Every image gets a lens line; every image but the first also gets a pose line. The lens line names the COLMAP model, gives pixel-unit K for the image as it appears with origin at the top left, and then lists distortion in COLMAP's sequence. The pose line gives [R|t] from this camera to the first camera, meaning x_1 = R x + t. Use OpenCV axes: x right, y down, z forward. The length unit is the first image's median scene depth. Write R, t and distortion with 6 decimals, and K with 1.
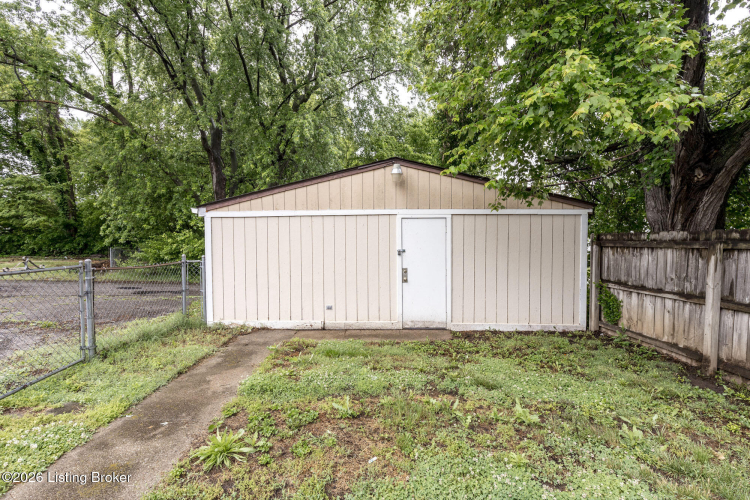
lens RADIAL K [[336.6, 0, 375.0], [0, 336.6, 250.0], [0, 0, 1]] dist [0.000543, -0.000161]
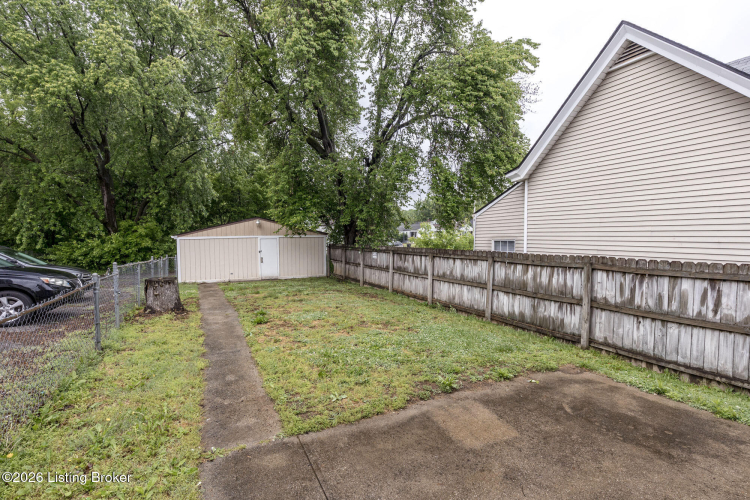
lens RADIAL K [[336.6, 0, 375.0], [0, 336.6, 250.0], [0, 0, 1]] dist [0.000543, -0.000161]
pose [[0.895264, -0.022460, 0.444969, -0.299168], [0.015823, 0.999701, 0.018624, -0.041619], [-0.445254, -0.009632, 0.895352, -1.832015]]
